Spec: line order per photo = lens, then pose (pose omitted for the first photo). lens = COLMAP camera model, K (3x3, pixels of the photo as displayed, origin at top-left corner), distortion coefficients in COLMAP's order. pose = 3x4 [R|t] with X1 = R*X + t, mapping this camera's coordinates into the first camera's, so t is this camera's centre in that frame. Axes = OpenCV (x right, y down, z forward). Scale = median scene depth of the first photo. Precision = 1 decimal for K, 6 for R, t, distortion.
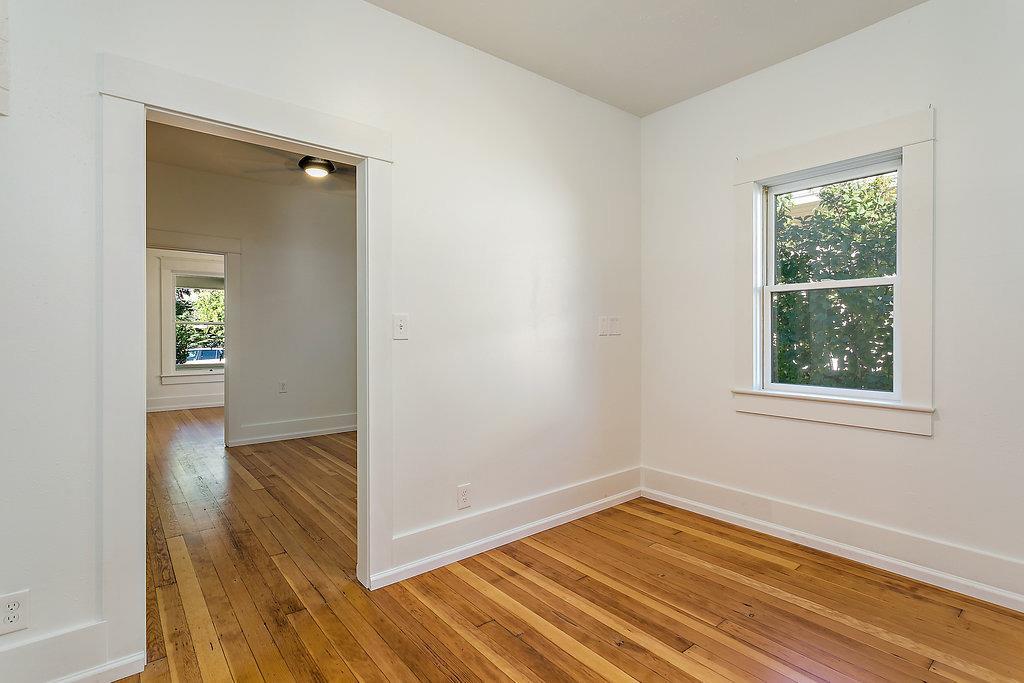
lens RADIAL K [[493.3, 0, 510.8], [0, 493.3, 345.1], [0, 0, 1]] dist [-0.001022, 0.000324]
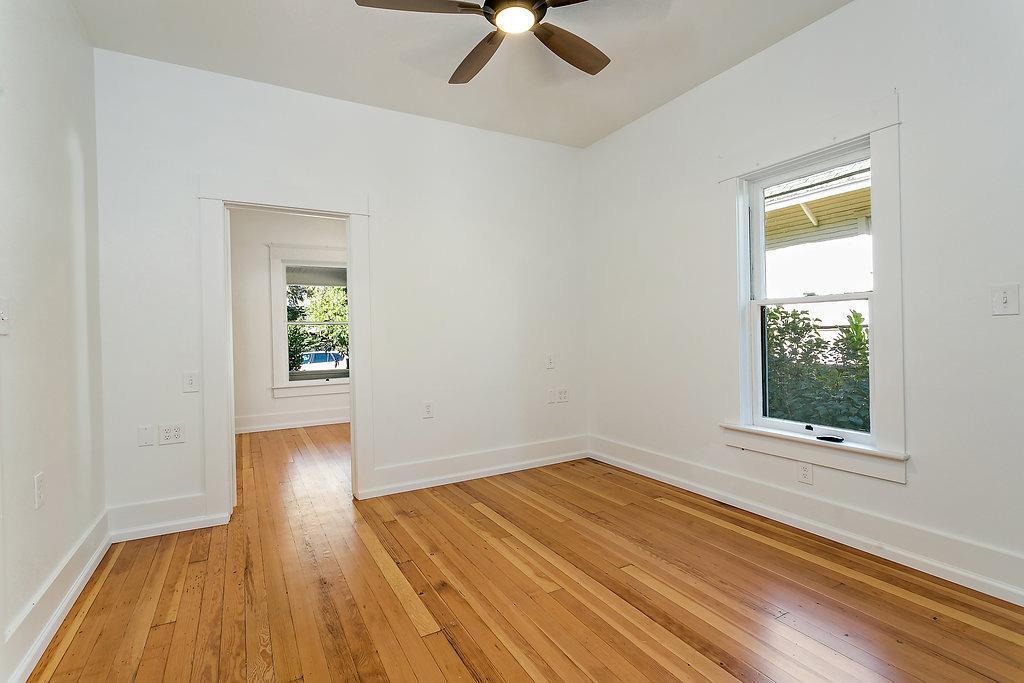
lens RADIAL K [[483.4, 0, 506.6], [0, 483.4, 331.0], [0, 0, 1]] dist [0.001748, 0.000551]
pose [[0.983638, -0.026137, -0.178251, -0.173159], [0.021731, 0.999409, -0.026625, -0.002935], [0.178842, 0.022315, 0.983625, 0.264418]]
